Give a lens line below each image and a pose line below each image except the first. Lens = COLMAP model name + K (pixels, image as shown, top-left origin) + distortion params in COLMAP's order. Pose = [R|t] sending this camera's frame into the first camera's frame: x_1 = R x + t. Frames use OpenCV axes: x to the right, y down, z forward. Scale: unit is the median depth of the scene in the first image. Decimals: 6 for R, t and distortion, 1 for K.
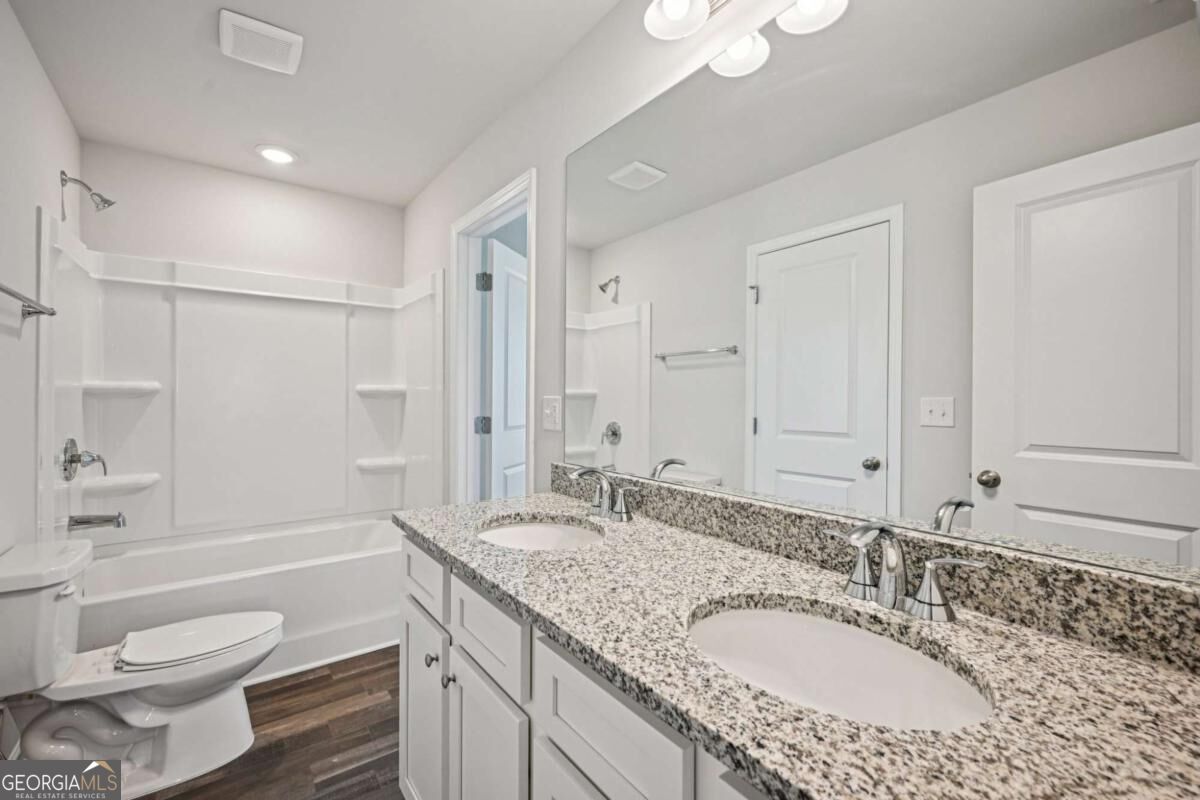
lens RADIAL K [[499.3, 0, 606.3], [0, 499.3, 397.9], [0, 0, 1]] dist [-0.003511, 0.001370]
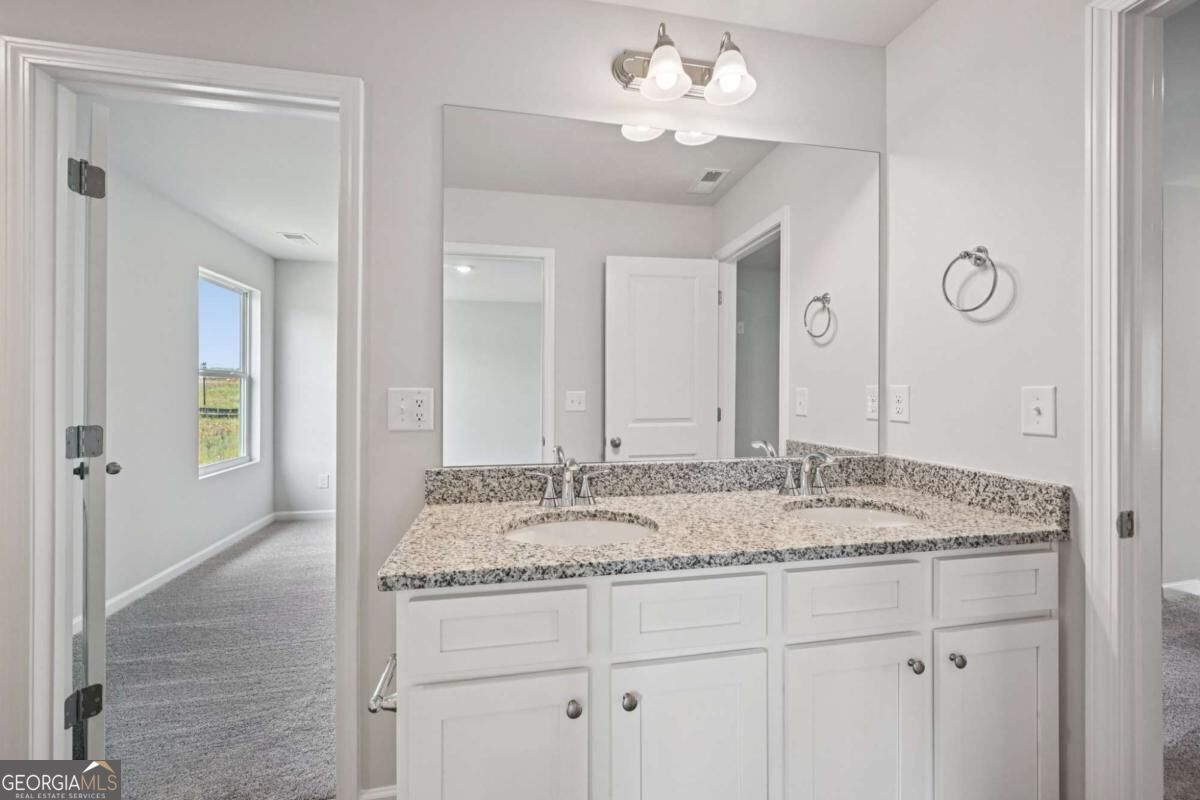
lens RADIAL K [[479.7, 0, 584.4], [0, 479.7, 397.3], [0, 0, 1]] dist [0.001217, -0.000456]
pose [[0.459744, -0.009916, 0.887996, -1.221152], [0.005705, 0.999950, 0.008213, 0.012452], [-0.888033, 0.001291, 0.459778, 0.741435]]
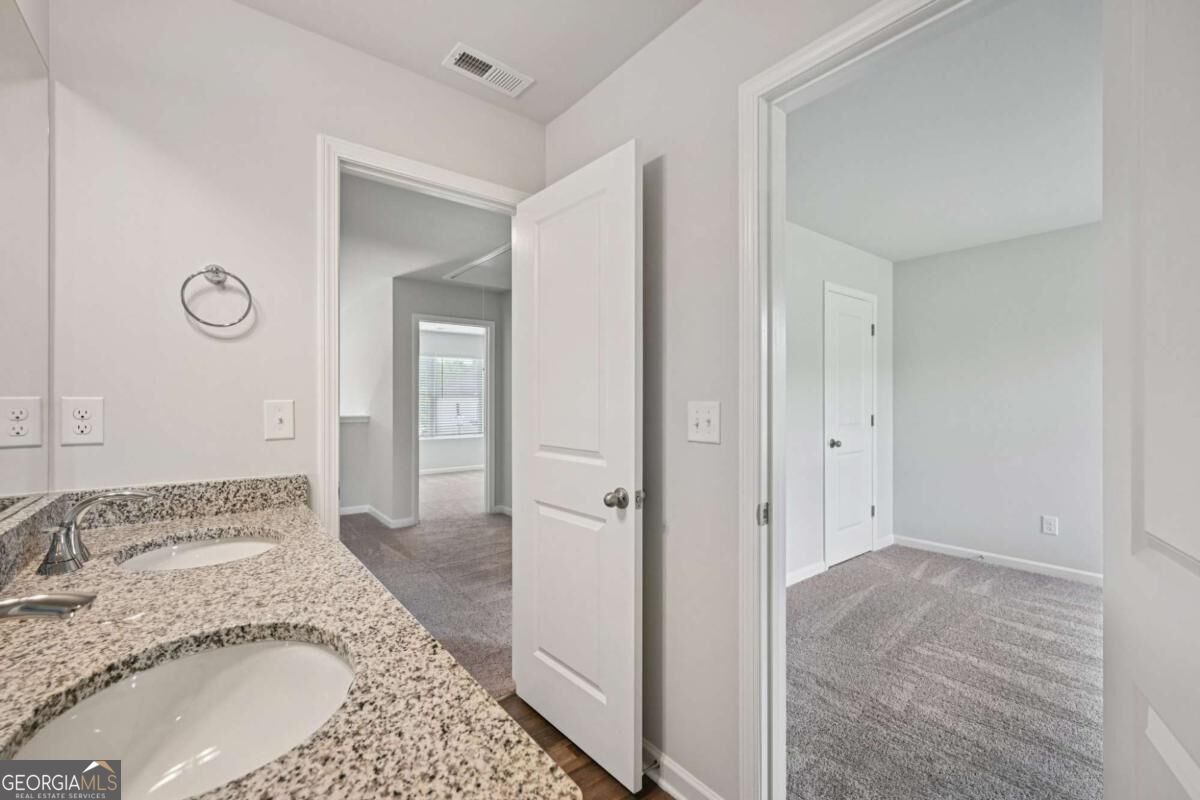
lens RADIAL K [[499.3, 0, 611.3], [0, 499.3, 398.8], [0, 0, 1]] dist [-0.003511, 0.001370]
pose [[-0.999796, 0.000553, -0.020171, -0.645847], [0.000530, 0.999999, 0.001136, -0.007832], [0.020171, 0.001125, -0.999796, 1.897003]]
